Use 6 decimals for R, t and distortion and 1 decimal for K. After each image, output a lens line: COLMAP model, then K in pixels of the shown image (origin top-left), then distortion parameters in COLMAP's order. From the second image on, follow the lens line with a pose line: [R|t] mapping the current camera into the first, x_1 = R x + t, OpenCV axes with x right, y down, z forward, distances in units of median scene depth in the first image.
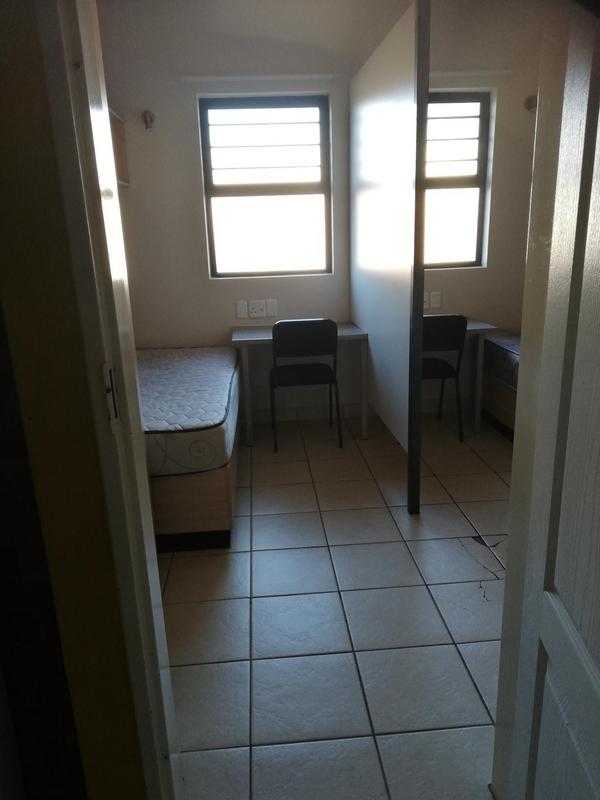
lens RADIAL K [[597.7, 0, 300.0], [0, 597.7, 400.0], [0, 0, 1]] dist [0.045937, -0.061895]
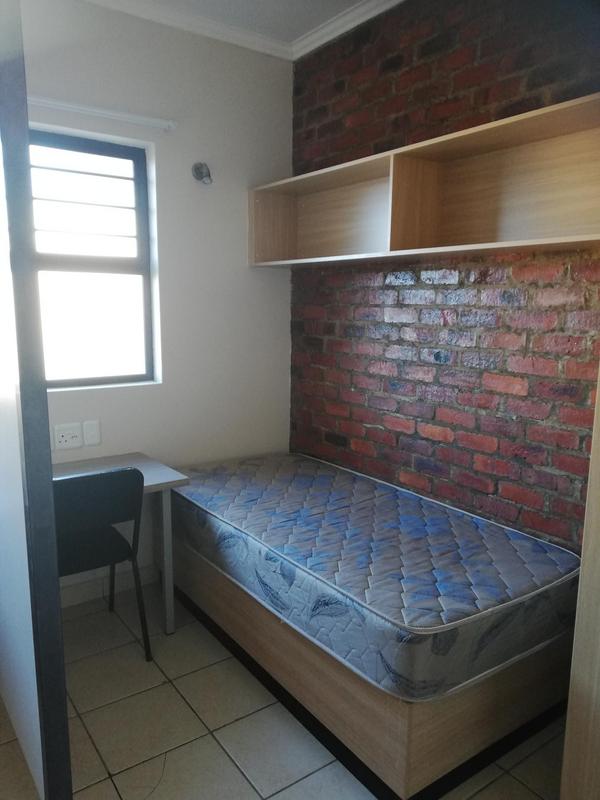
lens RADIAL K [[597.7, 0, 300.0], [0, 597.7, 400.0], [0, 0, 1]] dist [0.045937, -0.061895]
pose [[0.856467, -0.041760, 0.514510, 0.087729], [0.110778, 0.988369, -0.104184, -0.114345], [-0.504175, 0.146226, 0.851132, 0.329895]]
